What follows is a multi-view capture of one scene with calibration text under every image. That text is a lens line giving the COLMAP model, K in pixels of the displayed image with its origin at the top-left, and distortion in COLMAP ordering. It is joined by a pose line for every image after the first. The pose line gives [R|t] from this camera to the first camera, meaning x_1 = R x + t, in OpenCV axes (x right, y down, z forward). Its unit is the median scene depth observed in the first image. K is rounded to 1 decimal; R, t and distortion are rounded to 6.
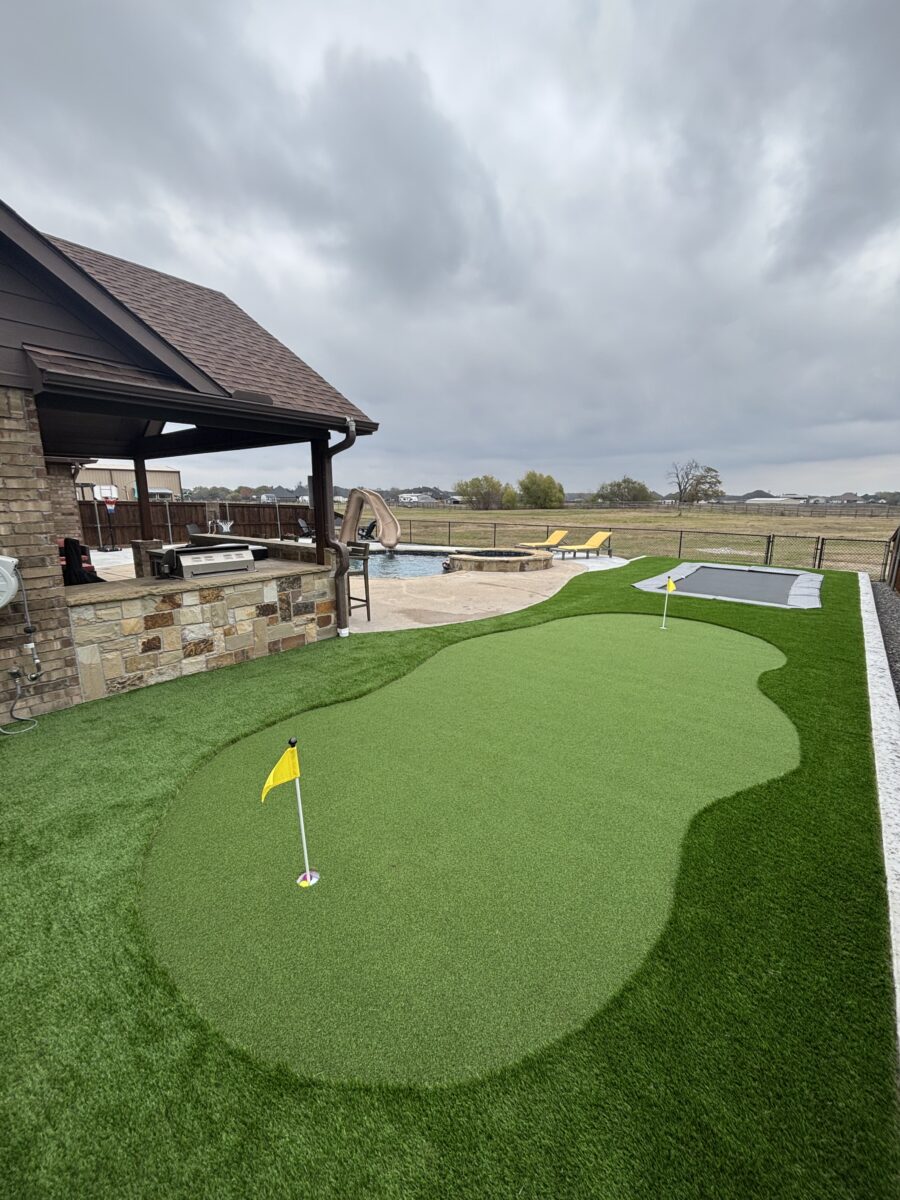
lens RADIAL K [[483.7, 0, 454.5], [0, 483.7, 603.5], [0, 0, 1]] dist [0.001359, 0.000155]
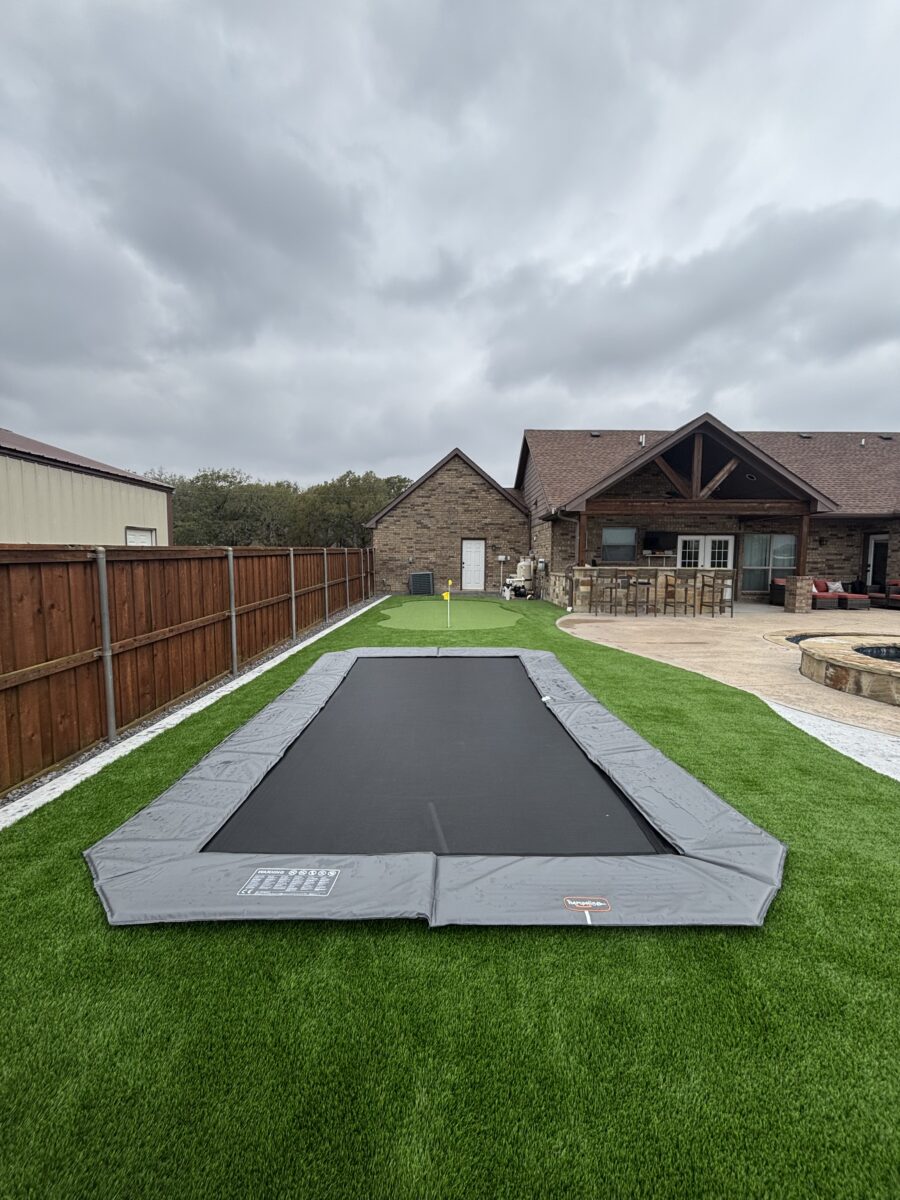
lens RADIAL K [[483.7, 0, 449.2], [0, 483.7, 594.9], [0, 0, 1]] dist [0.001359, 0.000155]
pose [[-0.786599, 0.038858, -0.616240, 0.083284], [-0.136104, 0.962559, 0.234425, -0.023805], [0.602277, 0.268272, -0.751859, 0.130940]]
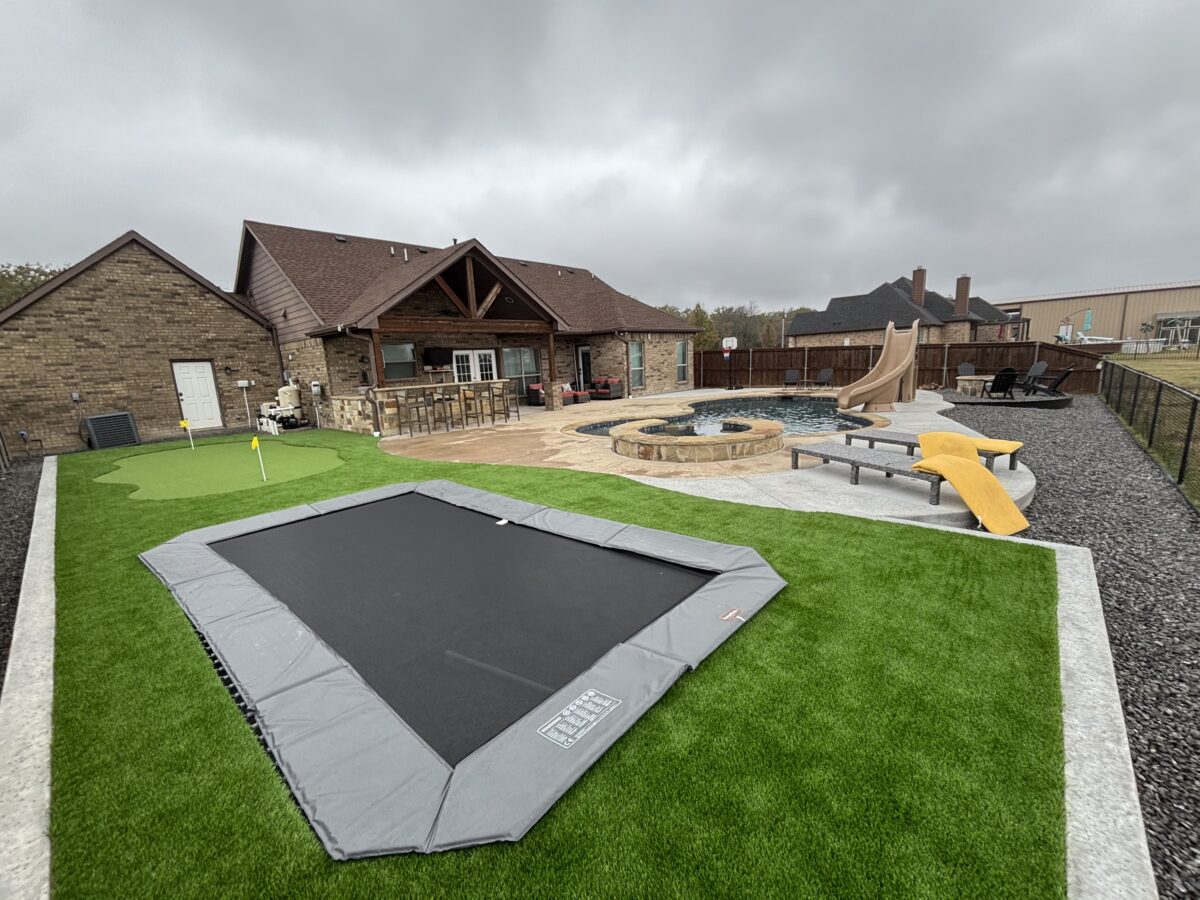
lens RADIAL K [[483.7, 0, 602.9], [0, 483.7, 453.1], [0, 0, 1]] dist [0.001359, 0.000155]
pose [[-0.061100, 0.191686, -0.979552, 0.094869], [-0.159517, 0.966897, 0.199160, -0.023128], [0.985303, 0.168424, -0.028501, 0.116110]]
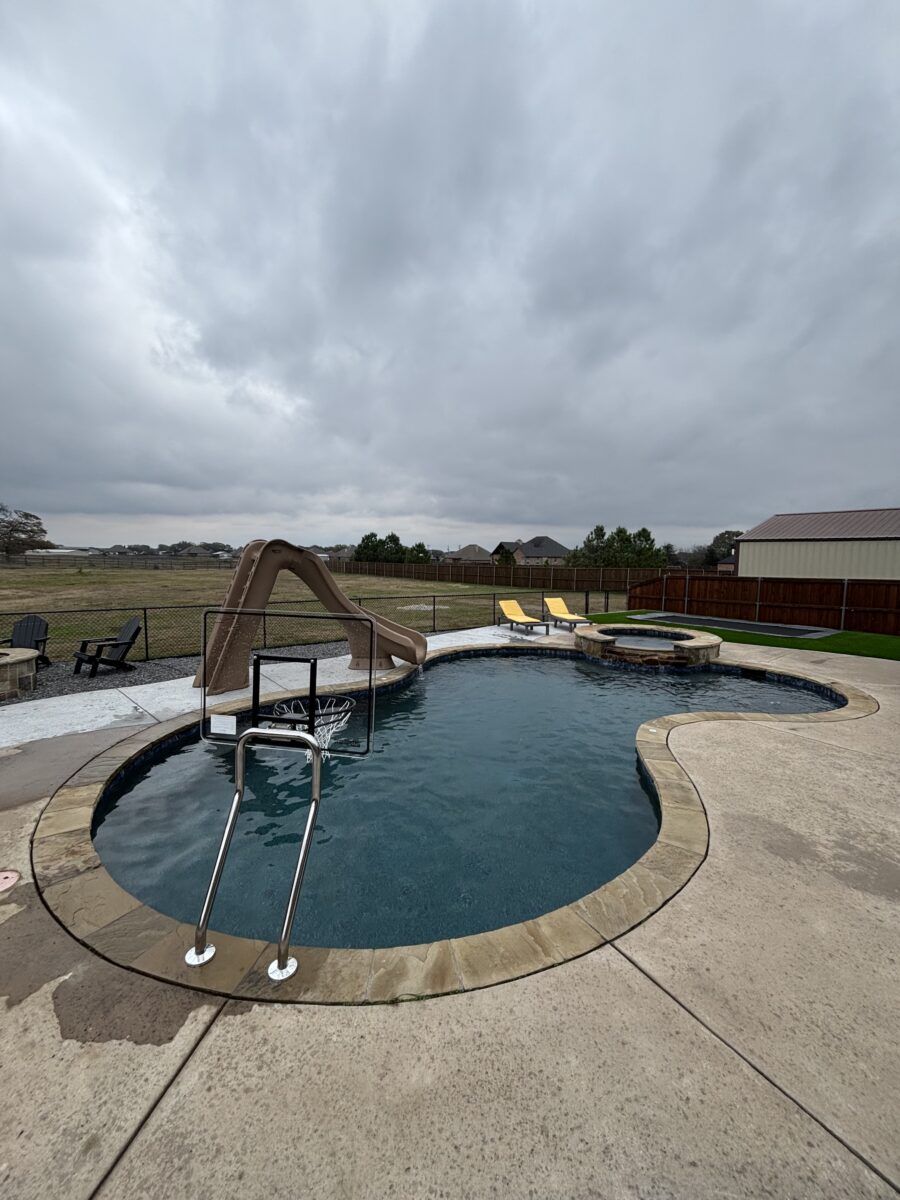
lens RADIAL K [[483.7, 0, 448.4], [0, 483.7, 603.1], [0, 0, 1]] dist [0.001359, 0.000155]
pose [[0.260585, -0.089428, 0.961300, -0.098939], [0.188115, 0.981320, 0.040298, -0.032024], [-0.946947, 0.170334, 0.272540, 0.138781]]
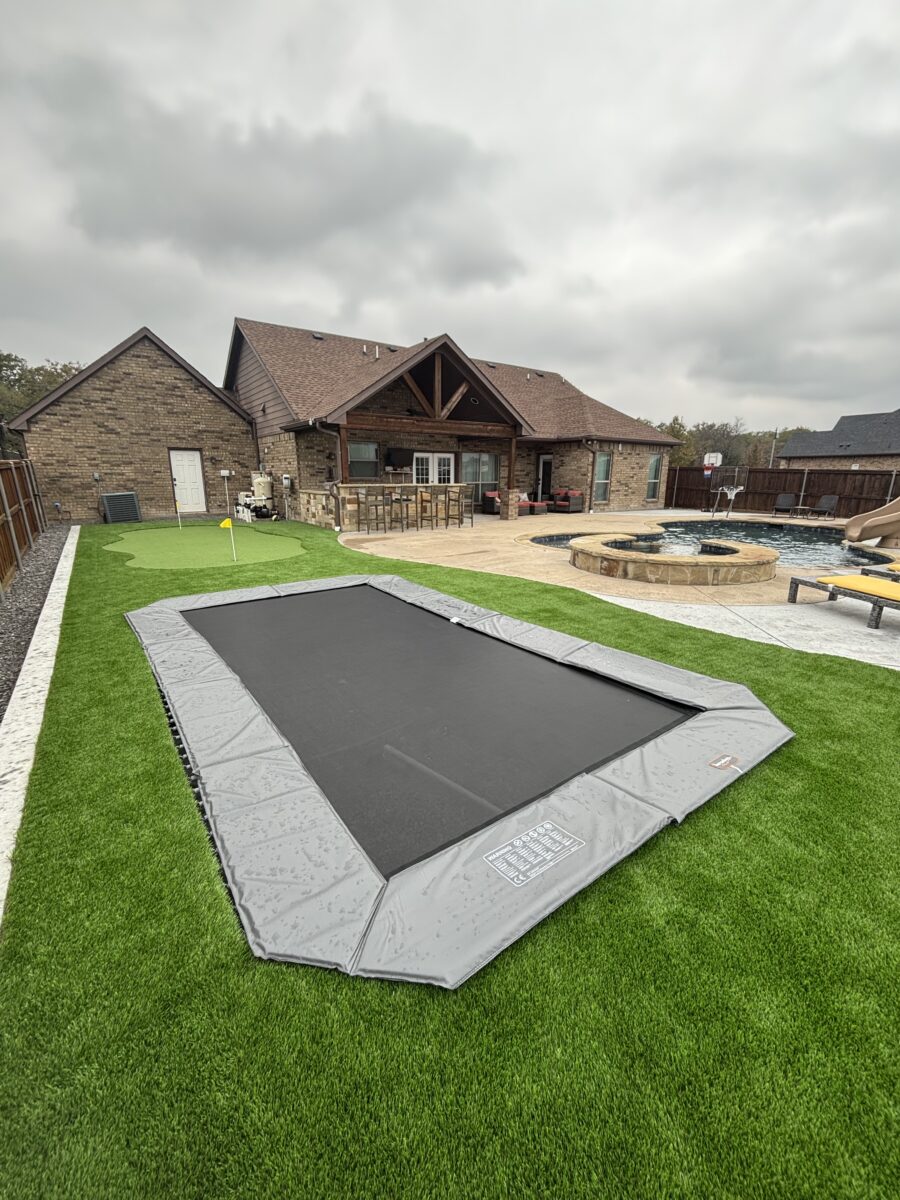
lens RADIAL K [[483.7, 0, 451.7], [0, 483.7, 599.6], [0, 0, 1]] dist [0.001359, 0.000155]
pose [[-0.273533, 0.238515, -0.931821, 0.091865], [-0.204996, 0.932054, 0.298750, -0.021150], [0.939764, 0.272738, -0.206053, 0.114939]]
